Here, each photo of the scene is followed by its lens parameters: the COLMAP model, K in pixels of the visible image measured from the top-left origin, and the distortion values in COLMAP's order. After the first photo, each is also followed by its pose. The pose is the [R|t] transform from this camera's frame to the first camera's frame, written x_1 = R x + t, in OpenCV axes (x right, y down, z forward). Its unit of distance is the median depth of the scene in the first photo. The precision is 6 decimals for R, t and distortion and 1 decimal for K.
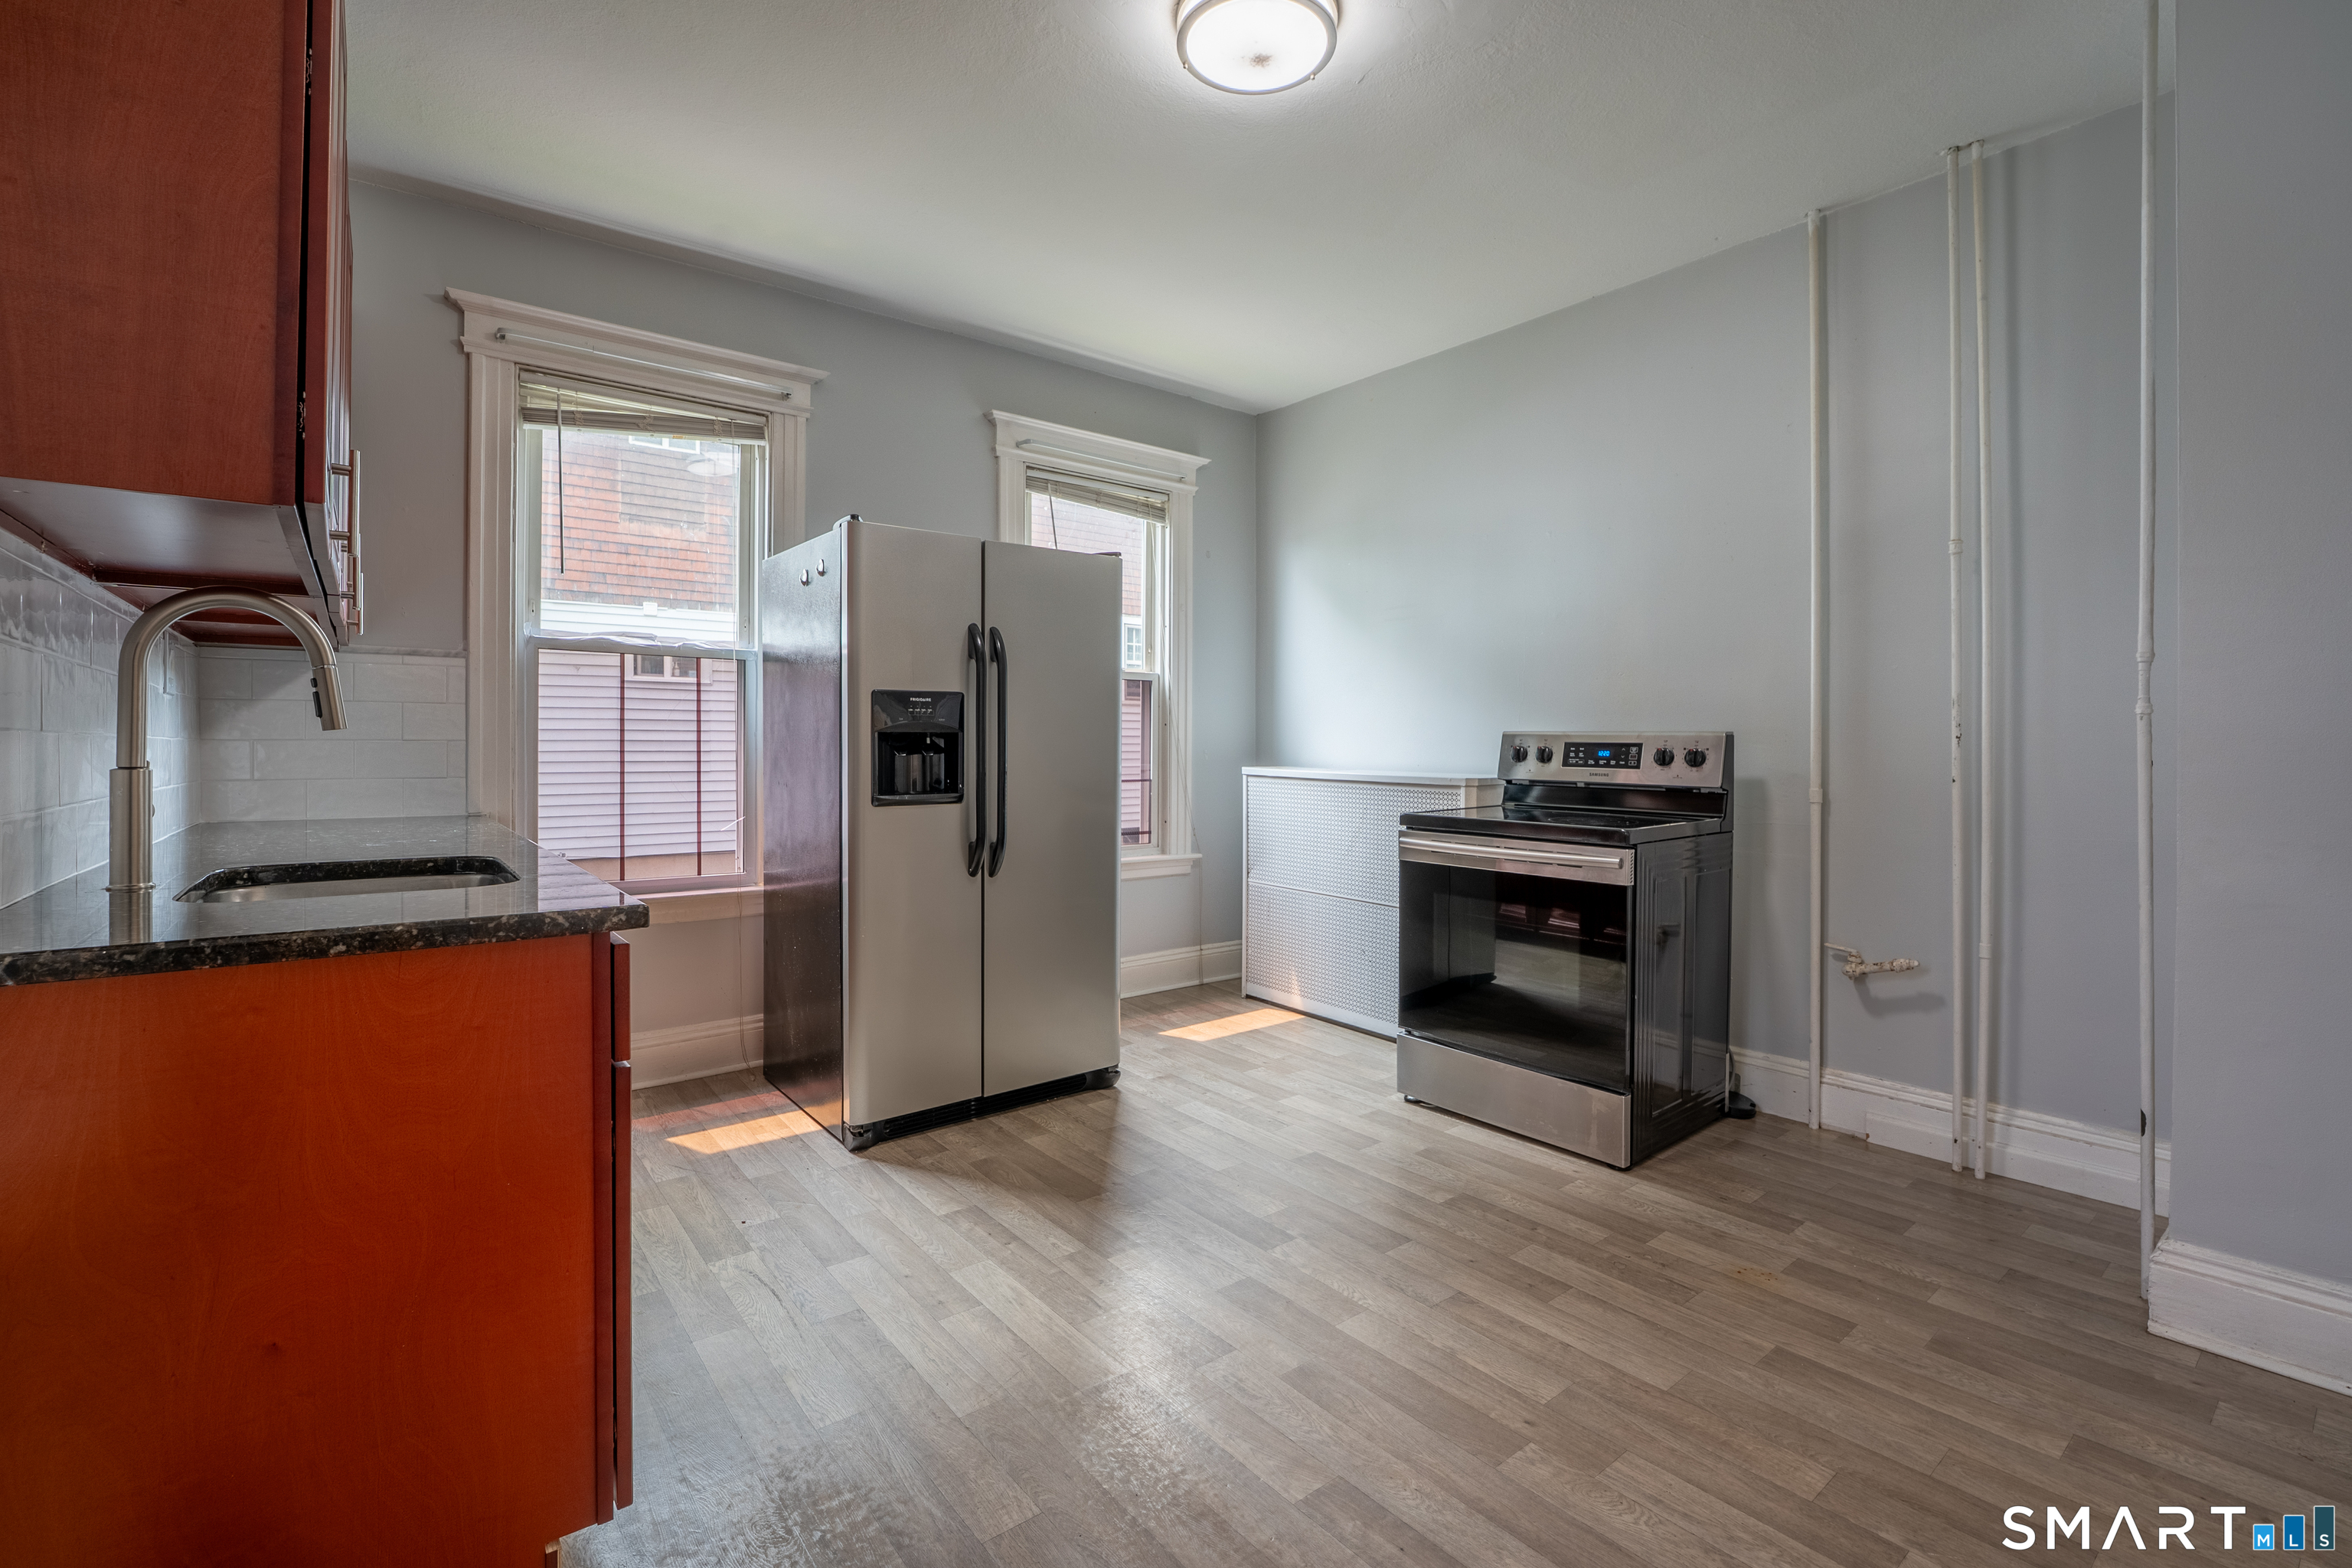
lens RADIAL K [[1041.0, 0, 1180.3], [0, 1041.0, 741.7], [0, 0, 1]] dist [-0.011777, -0.000063]
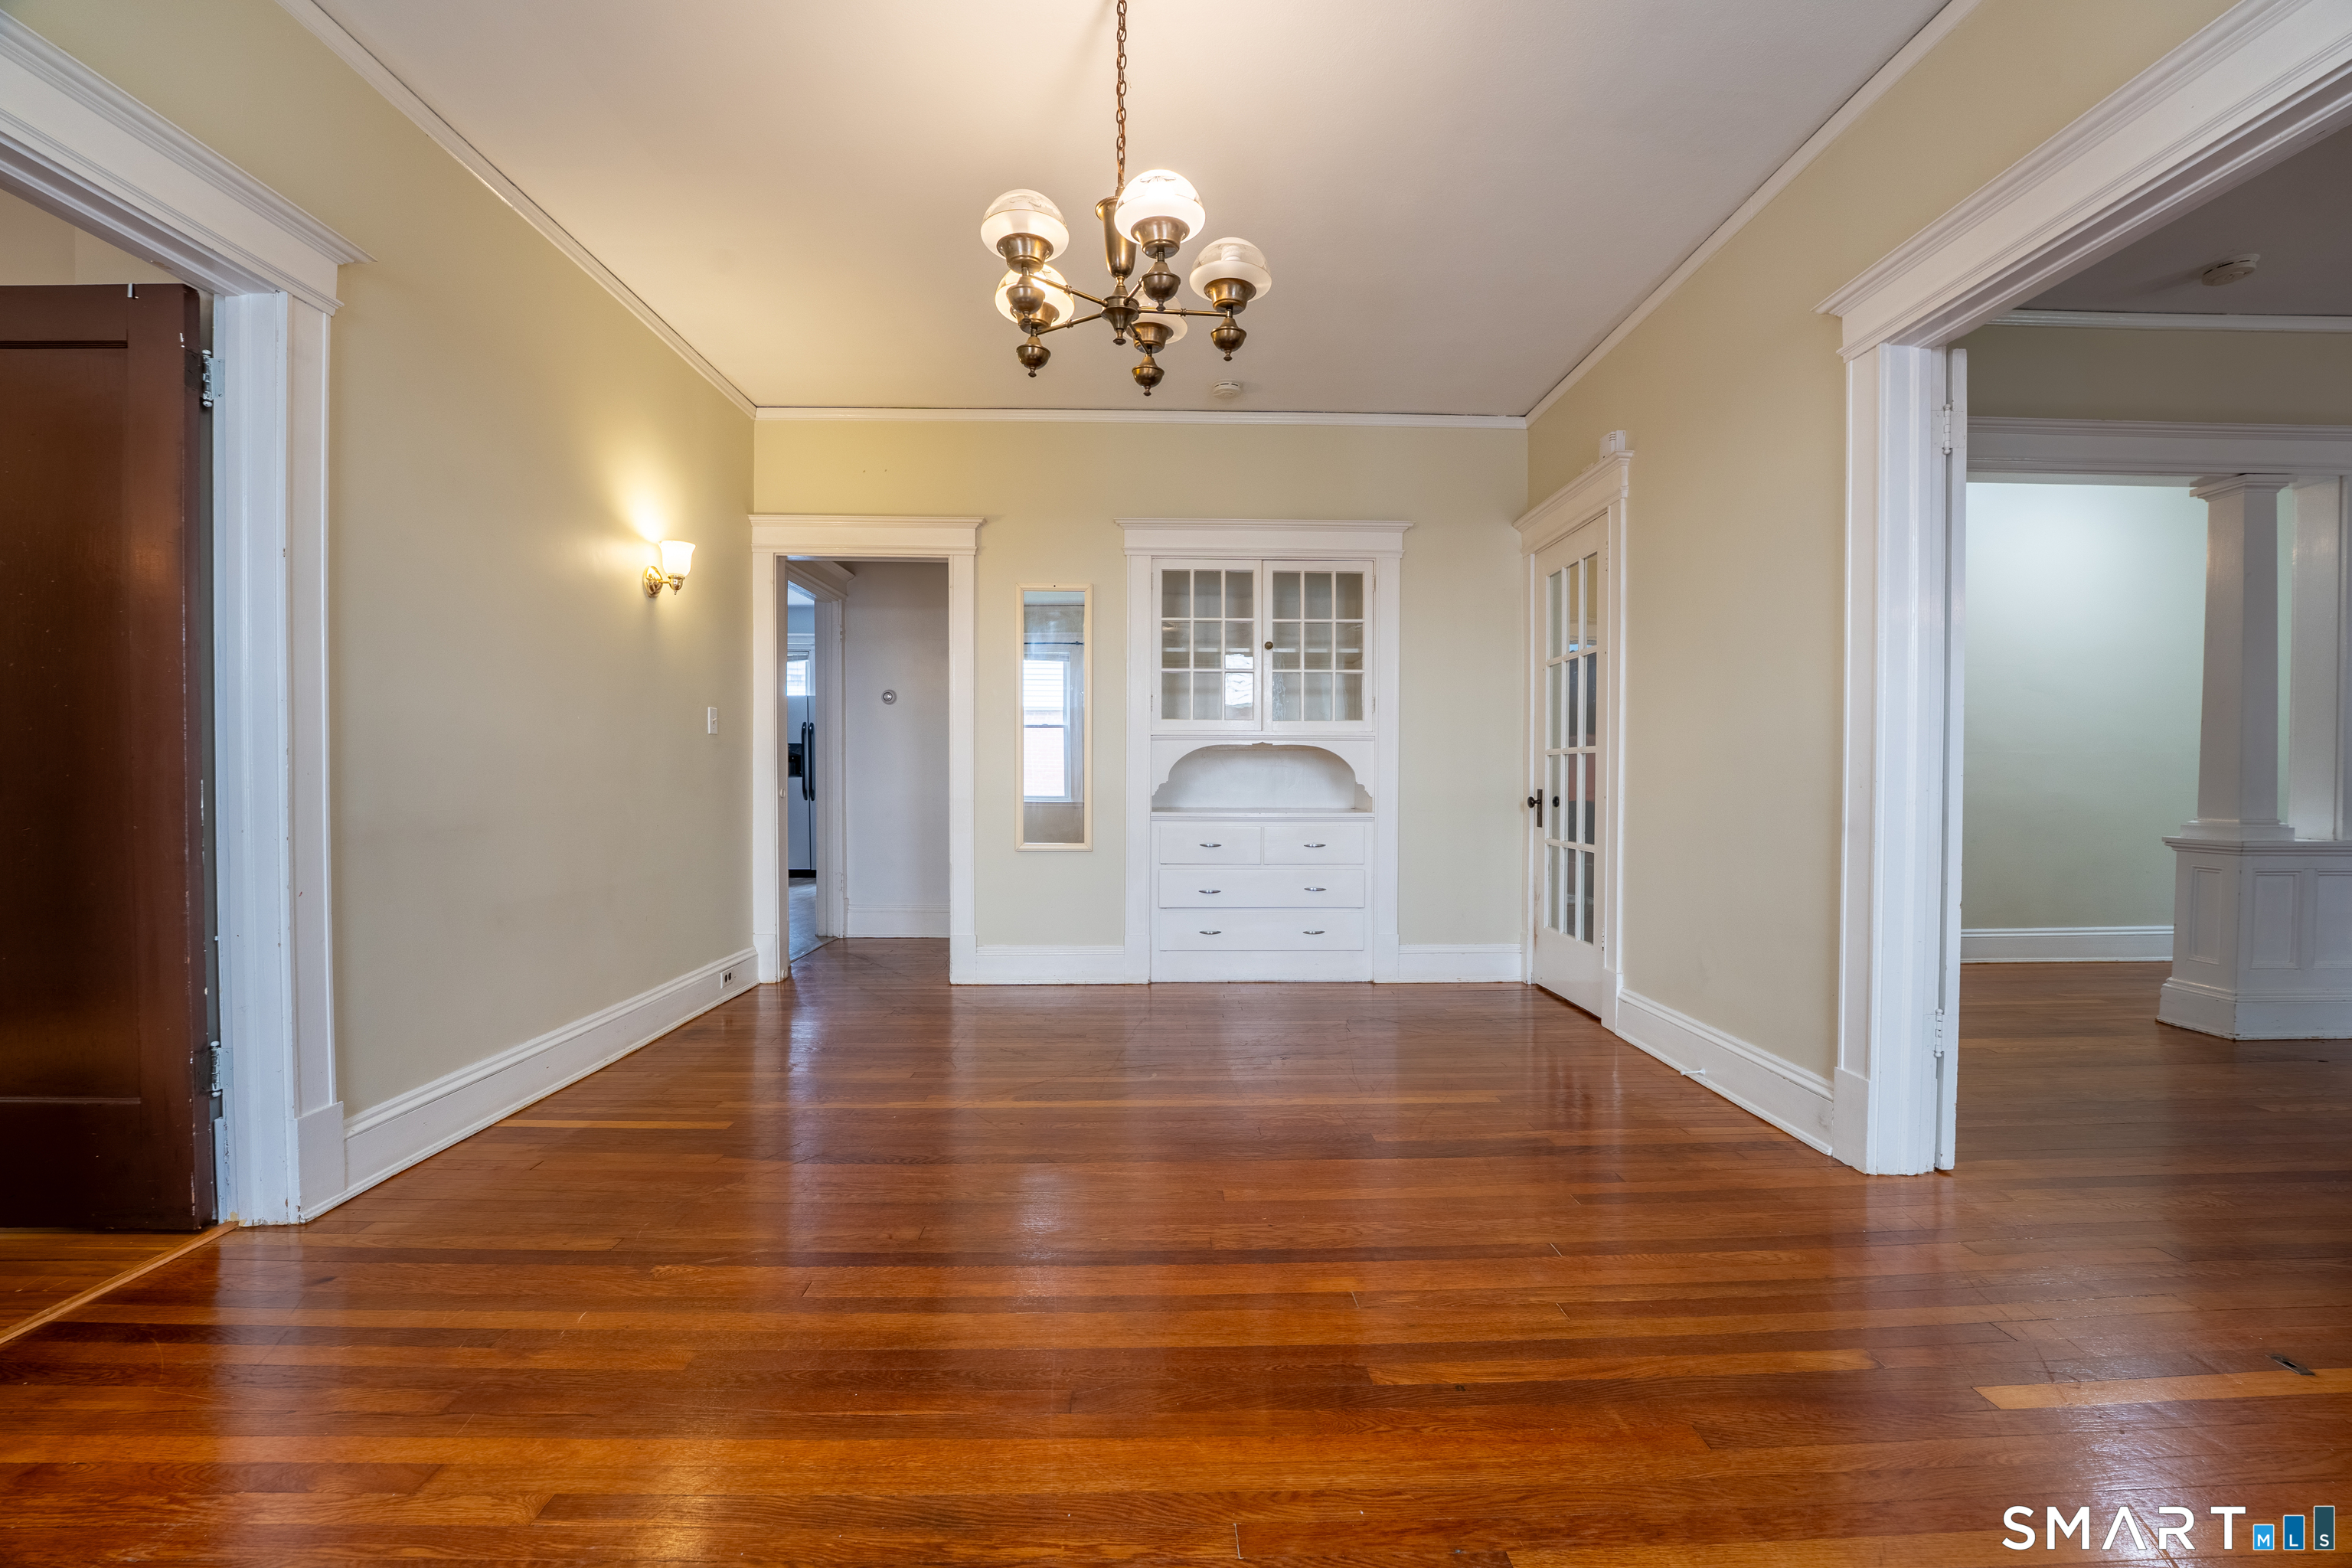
lens RADIAL K [[960.7, 0, 1172.4], [0, 960.7, 791.6], [0, 0, 1]] dist [-0.022847, 0.000530]
pose [[0.798042, 0.015577, -0.602400, 2.456484], [-0.000866, 0.999694, 0.024703, 0.025605], [0.602601, -0.019192, 0.797812, -0.668782]]
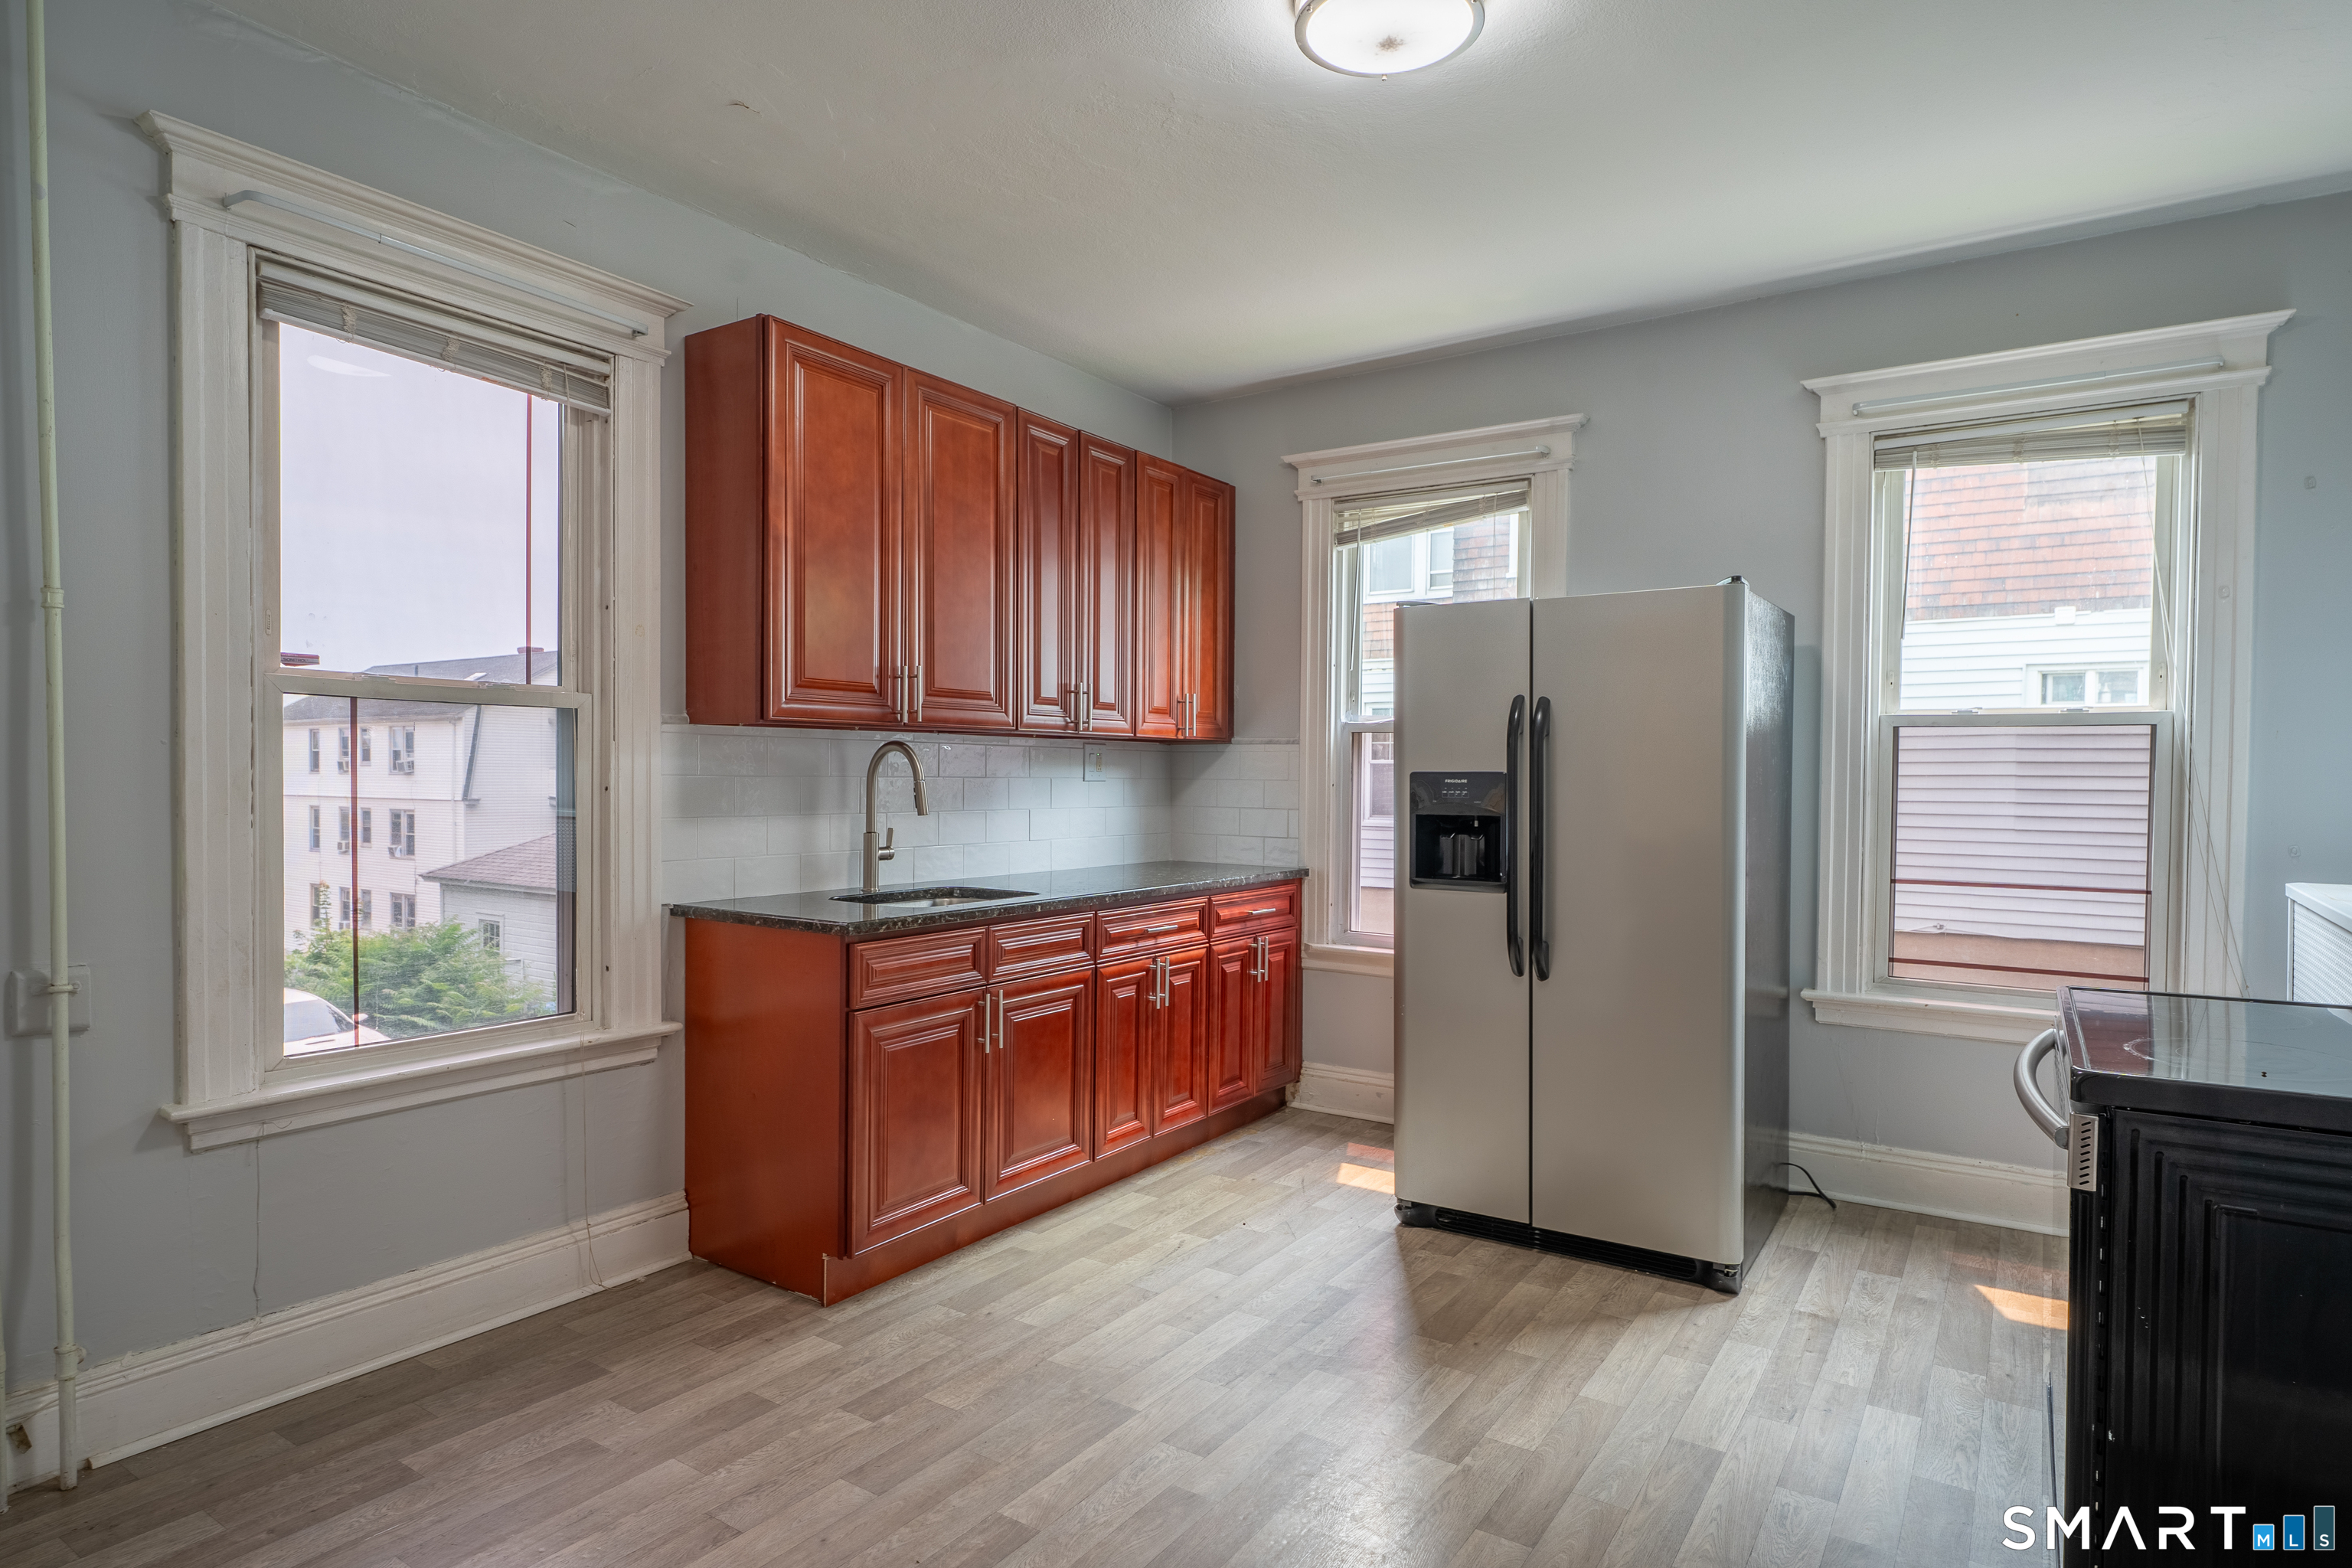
lens RADIAL K [[1292.4, 0, 1177.1], [0, 1292.4, 798.8], [0, 0, 1]] dist [0.003531, 0.000132]
pose [[0.302011, 0.021011, -0.953073, 0.766850], [-0.003374, 0.999774, 0.020972, -0.046492], [0.953298, -0.003119, 0.302014, 0.376757]]
